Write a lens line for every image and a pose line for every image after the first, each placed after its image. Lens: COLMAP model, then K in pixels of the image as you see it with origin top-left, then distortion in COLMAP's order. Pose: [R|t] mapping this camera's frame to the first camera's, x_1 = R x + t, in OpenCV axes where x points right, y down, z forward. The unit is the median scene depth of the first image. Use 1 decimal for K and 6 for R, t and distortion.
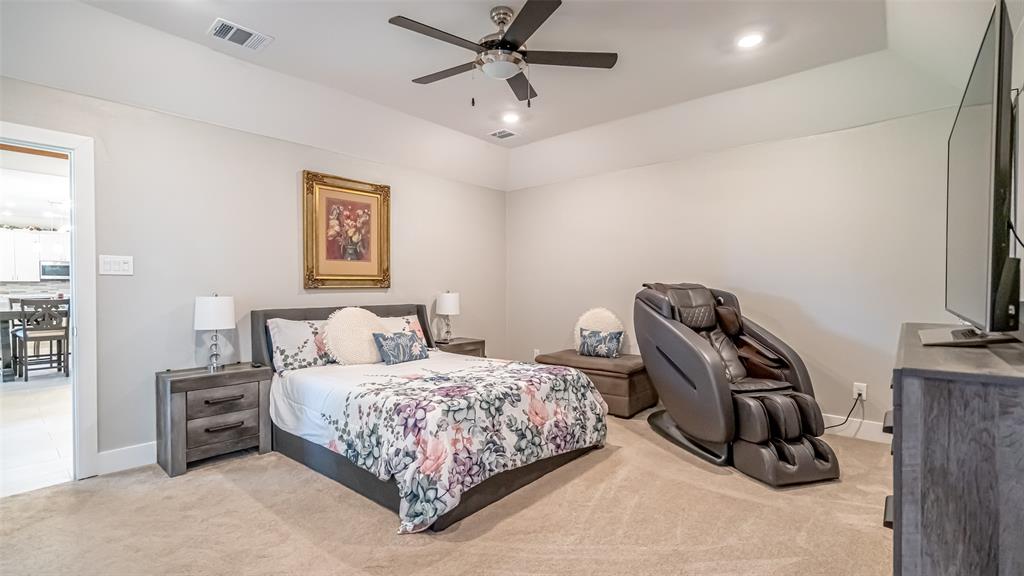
lens RADIAL K [[463.2, 0, 513.8], [0, 463.2, 292.5], [0, 0, 1]] dist [-0.013129, 0.002270]
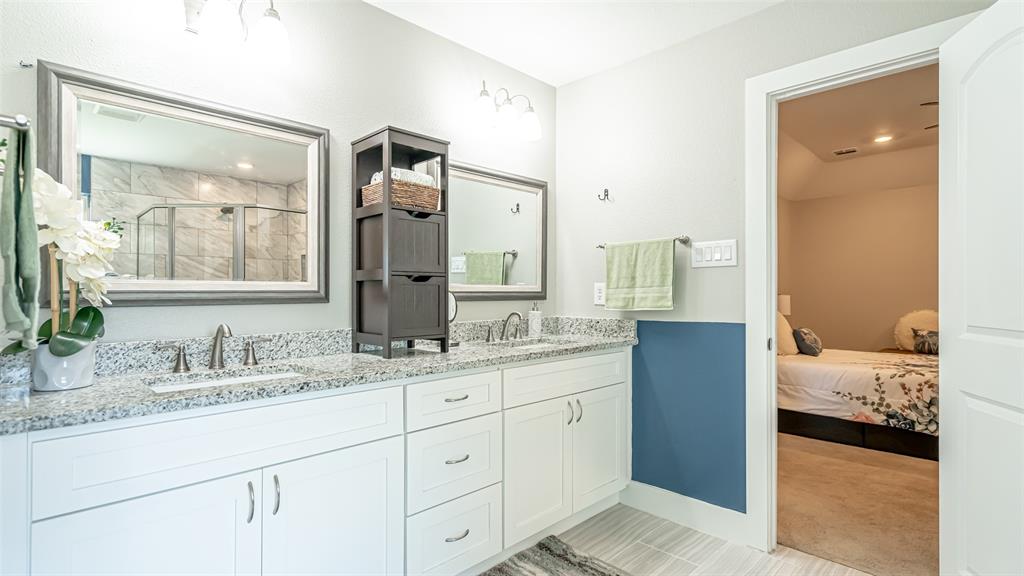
lens RADIAL K [[477.8, 0, 506.9], [0, 477.8, 289.8], [0, 0, 1]] dist [-0.002563, -0.000313]
pose [[0.995330, 0.002520, -0.096496, -1.247692], [-0.004357, 0.999813, -0.018830, 0.020547], [0.096431, 0.019163, 0.995155, -0.378980]]
